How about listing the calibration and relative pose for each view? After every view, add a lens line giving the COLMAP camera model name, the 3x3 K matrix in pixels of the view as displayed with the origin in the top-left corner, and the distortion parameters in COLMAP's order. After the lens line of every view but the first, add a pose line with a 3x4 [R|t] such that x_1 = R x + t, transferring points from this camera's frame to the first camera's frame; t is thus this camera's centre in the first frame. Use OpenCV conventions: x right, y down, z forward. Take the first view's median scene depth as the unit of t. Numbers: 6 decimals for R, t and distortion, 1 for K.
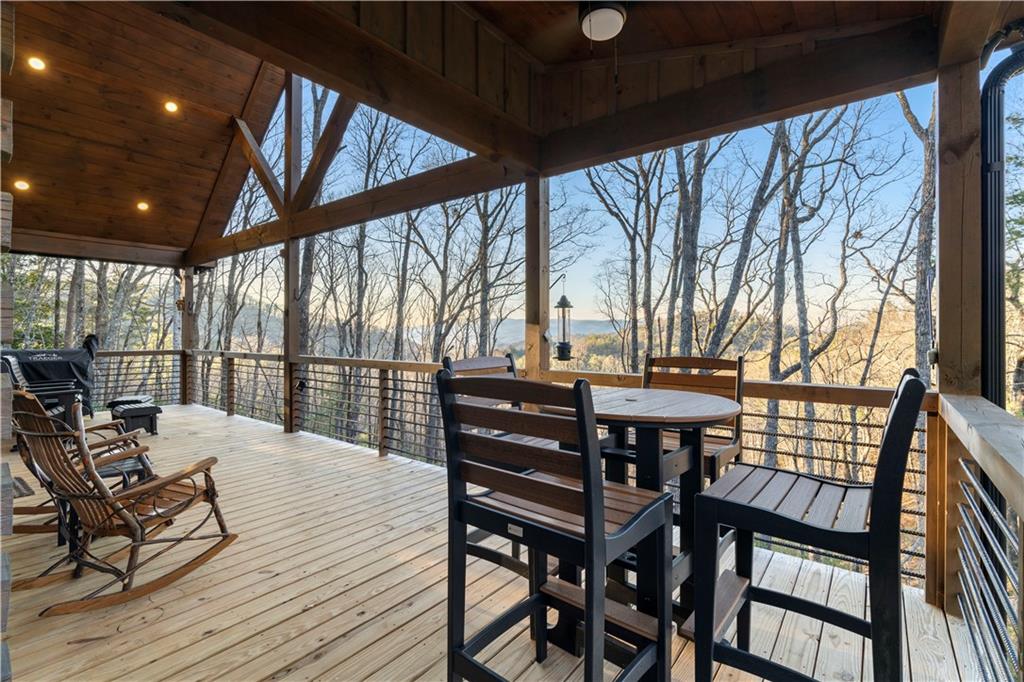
lens RADIAL K [[458.1, 0, 502.9], [0, 458.1, 333.3], [0, 0, 1]] dist [-0.003325, 0.001451]
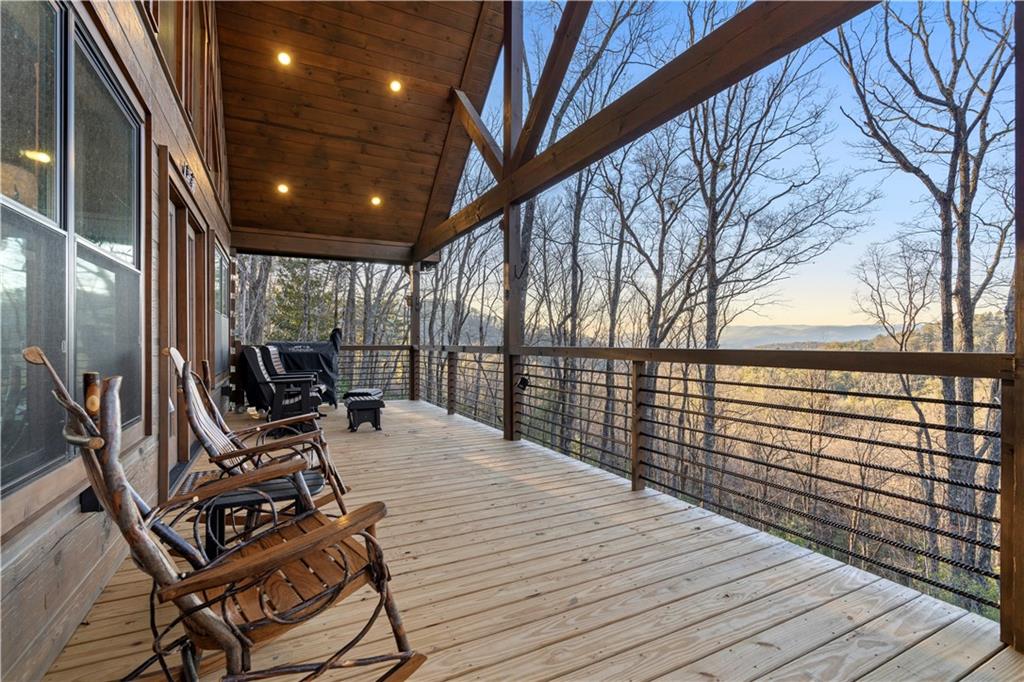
lens RADIAL K [[458.1, 0, 510.1], [0, 458.1, 342.5], [0, 0, 1]] dist [-0.003325, 0.001451]
pose [[0.909532, -0.001470, -0.415631, -0.103681], [0.002353, 0.999996, 0.001611, 0.033649], [0.415627, -0.002443, 0.909532, 0.211381]]
